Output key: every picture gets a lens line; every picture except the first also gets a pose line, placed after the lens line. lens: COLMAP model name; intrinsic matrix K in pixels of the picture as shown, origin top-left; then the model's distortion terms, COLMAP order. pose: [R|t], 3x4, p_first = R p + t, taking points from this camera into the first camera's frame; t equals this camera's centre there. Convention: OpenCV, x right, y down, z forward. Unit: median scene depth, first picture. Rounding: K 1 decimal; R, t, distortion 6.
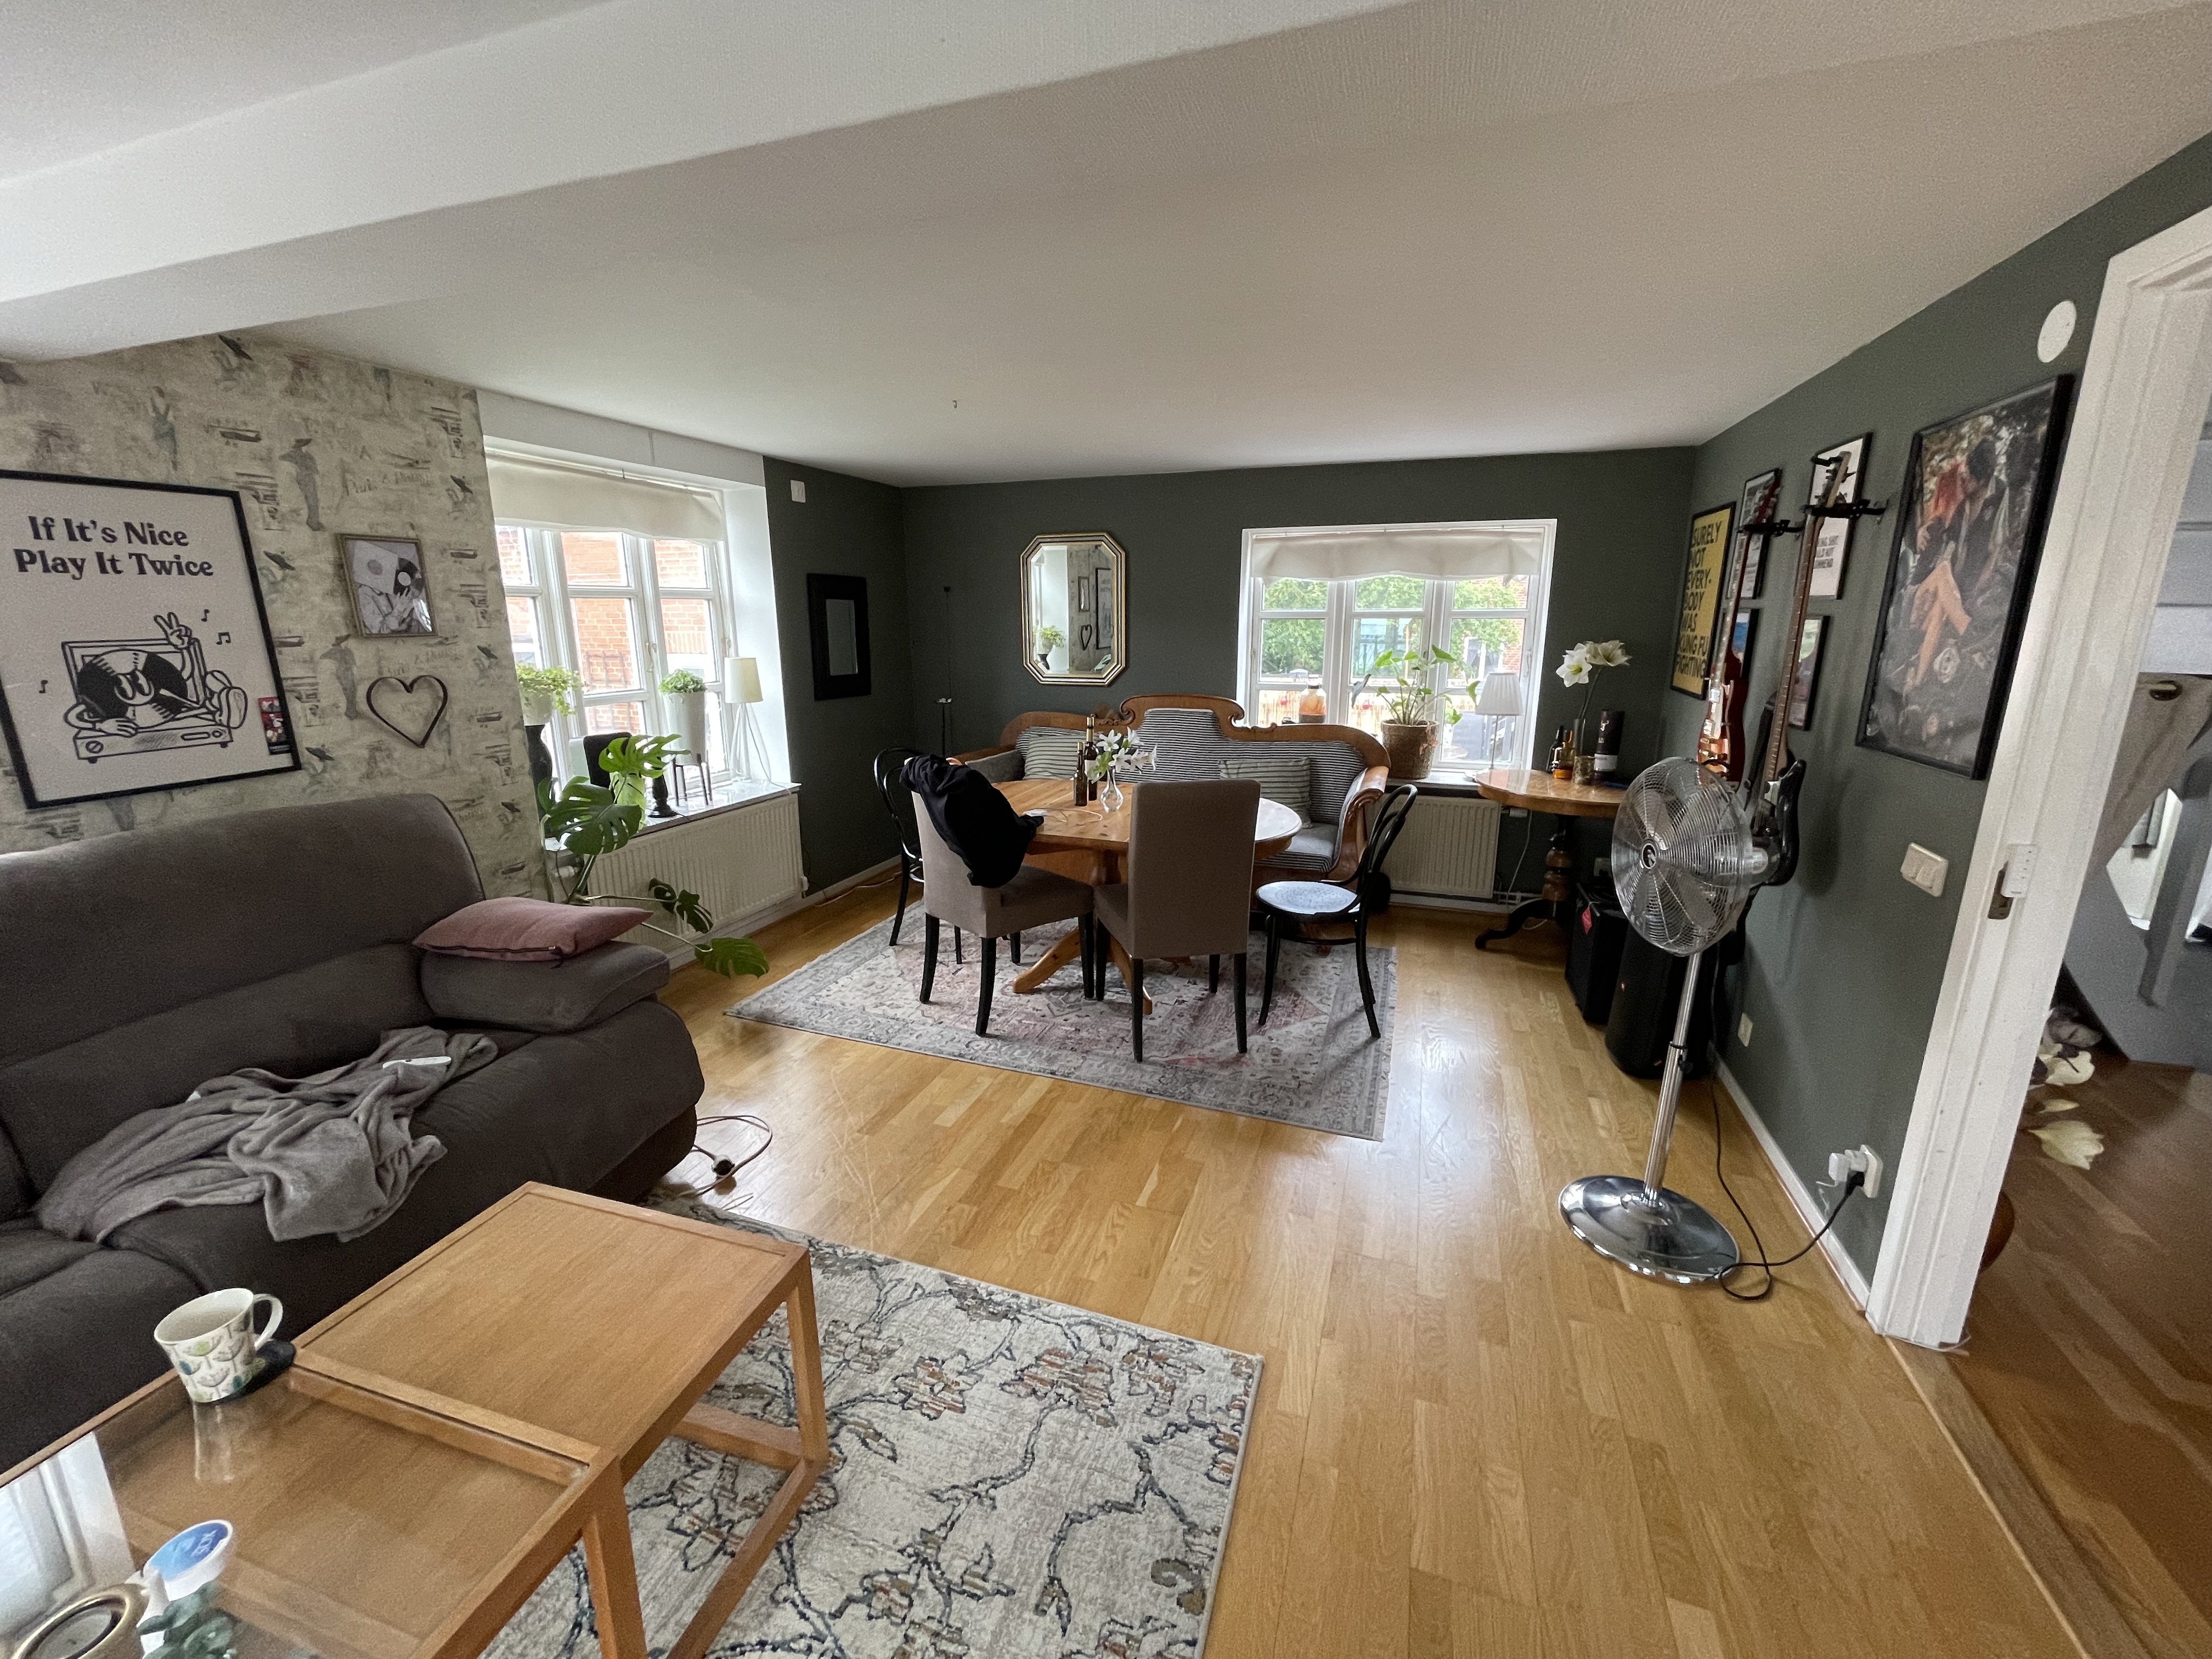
lens RADIAL K [[892.9, 0, 1100.7], [0, 892.9, 828.3], [0, 0, 1]] dist [-0.000907, 0.000142]
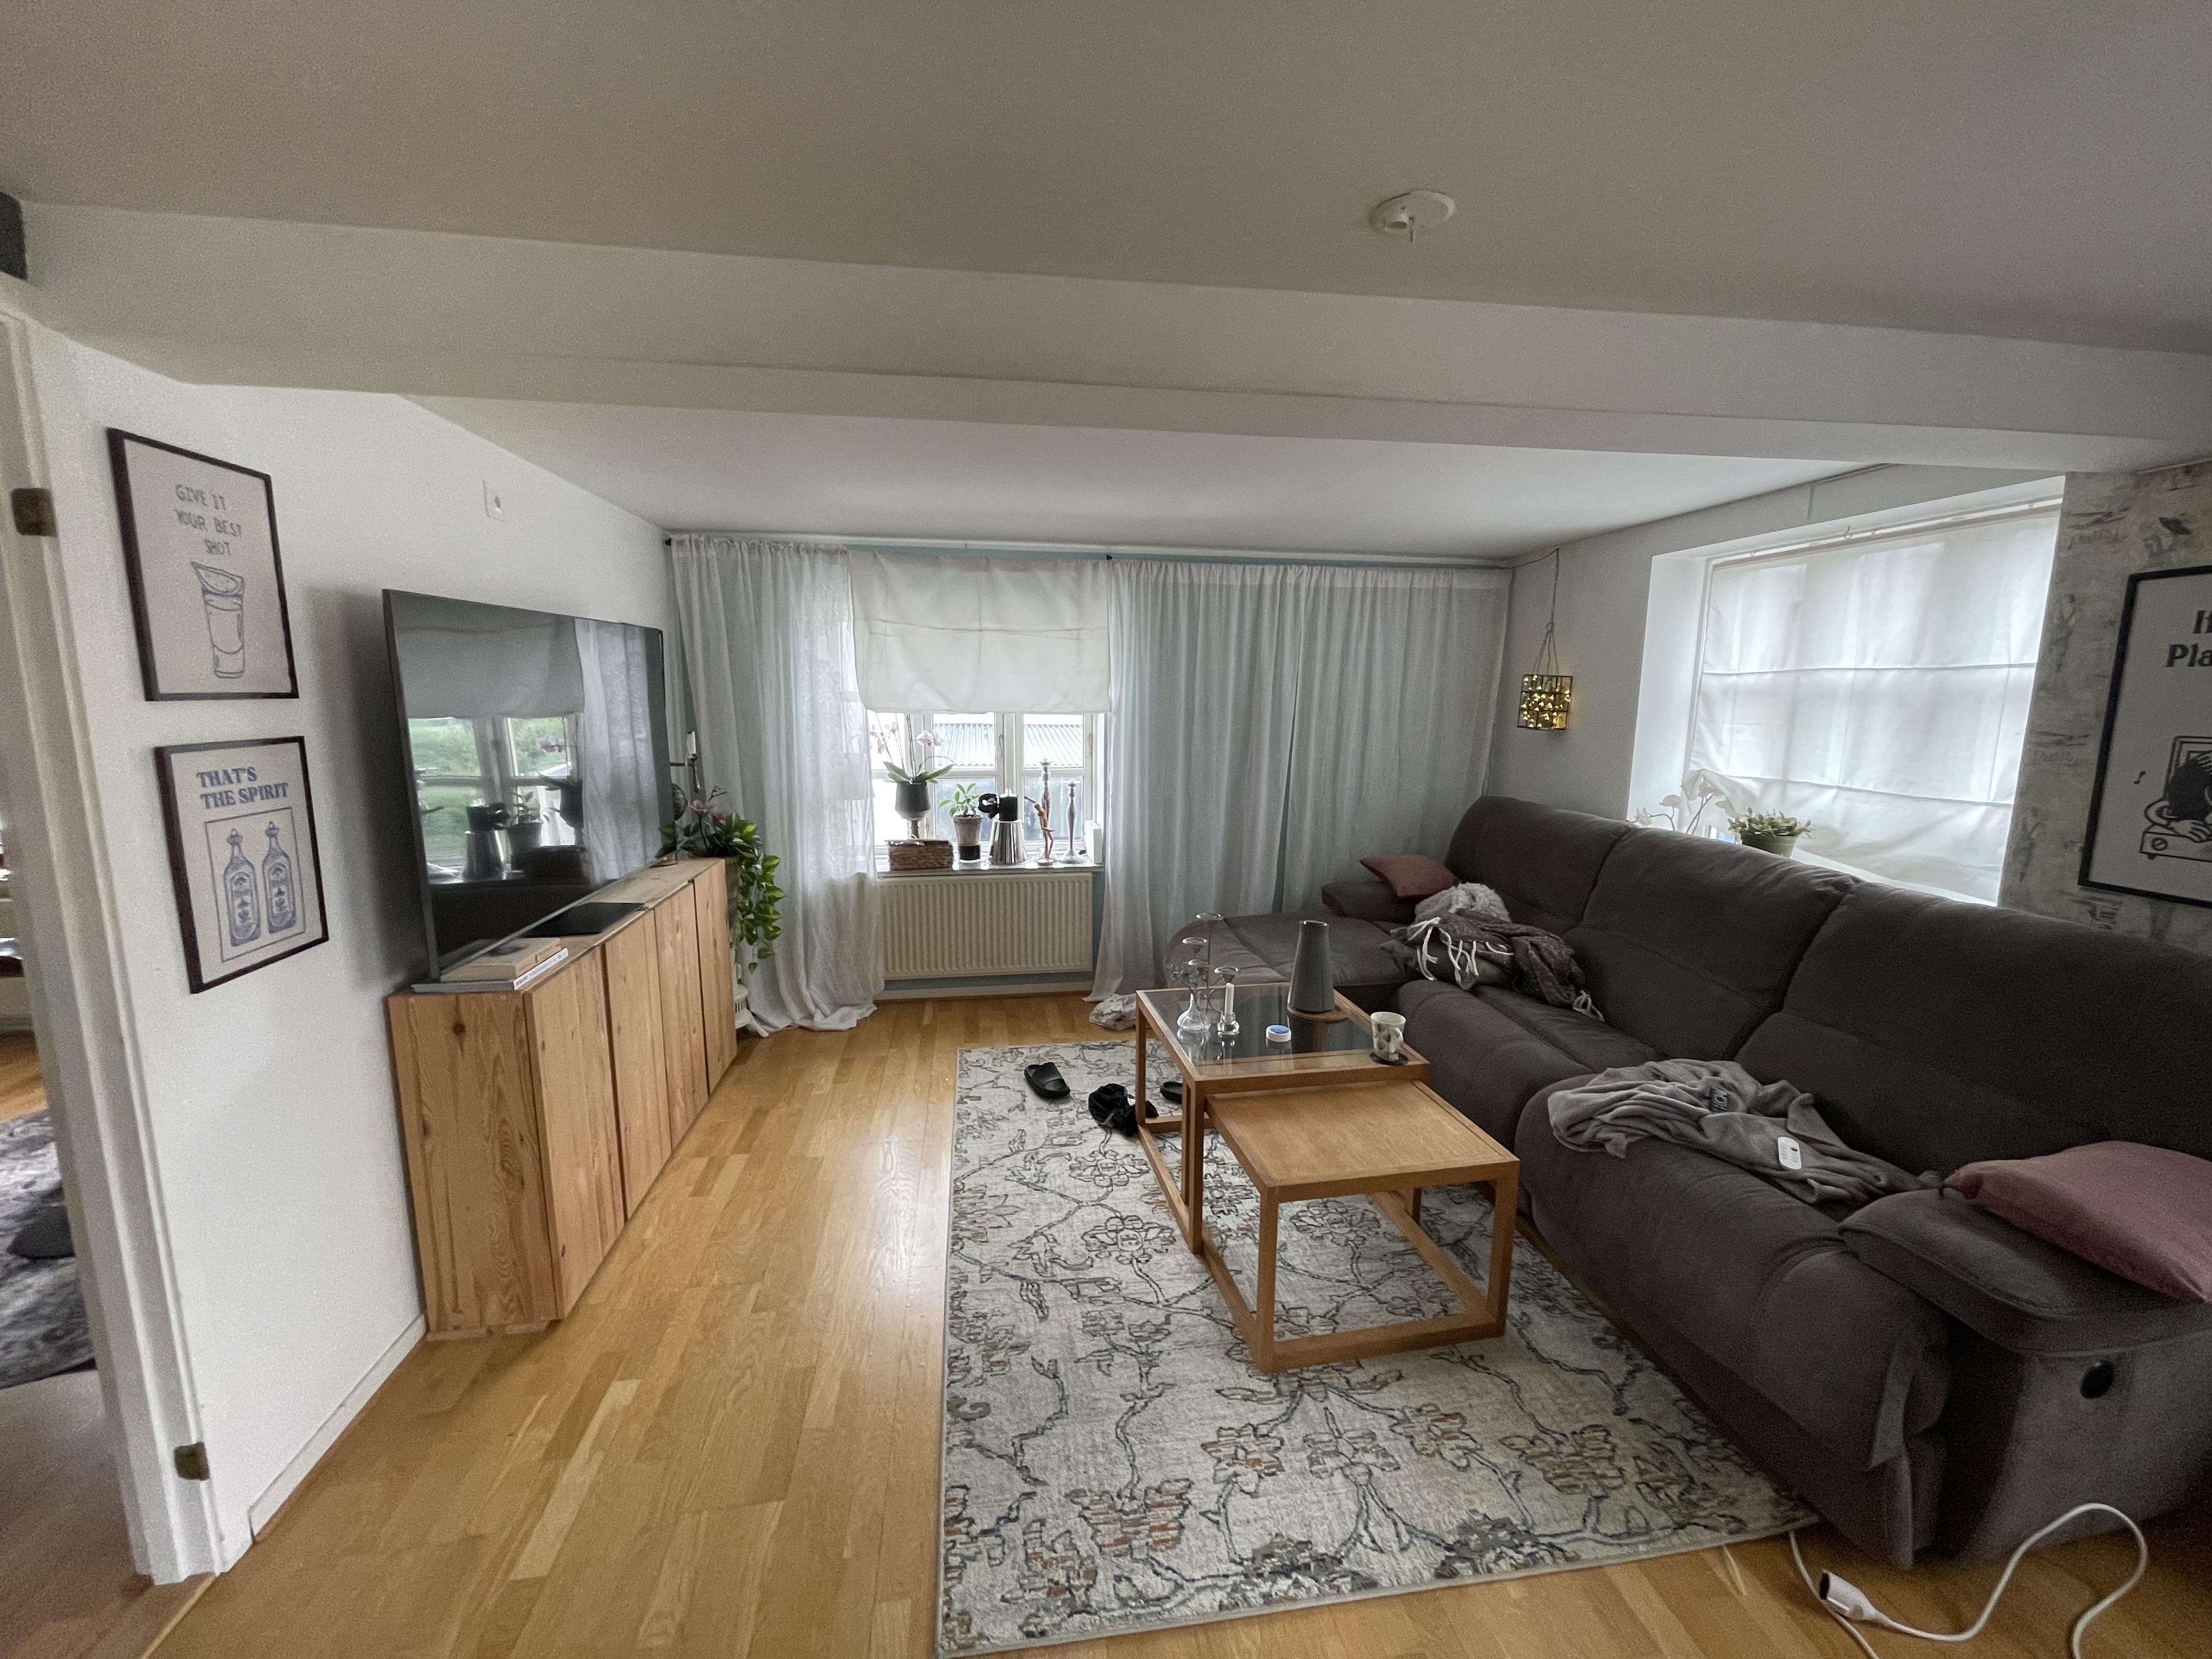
lens RADIAL K [[892.9, 0, 1100.7], [0, 892.9, 828.3], [0, 0, 1]] dist [-0.000907, 0.000142]
pose [[-0.884862, 0.066230, -0.461122, 0.376915], [-0.115511, 0.927738, 0.354908, -0.371123], [0.451306, 0.367309, -0.813270, 1.481028]]
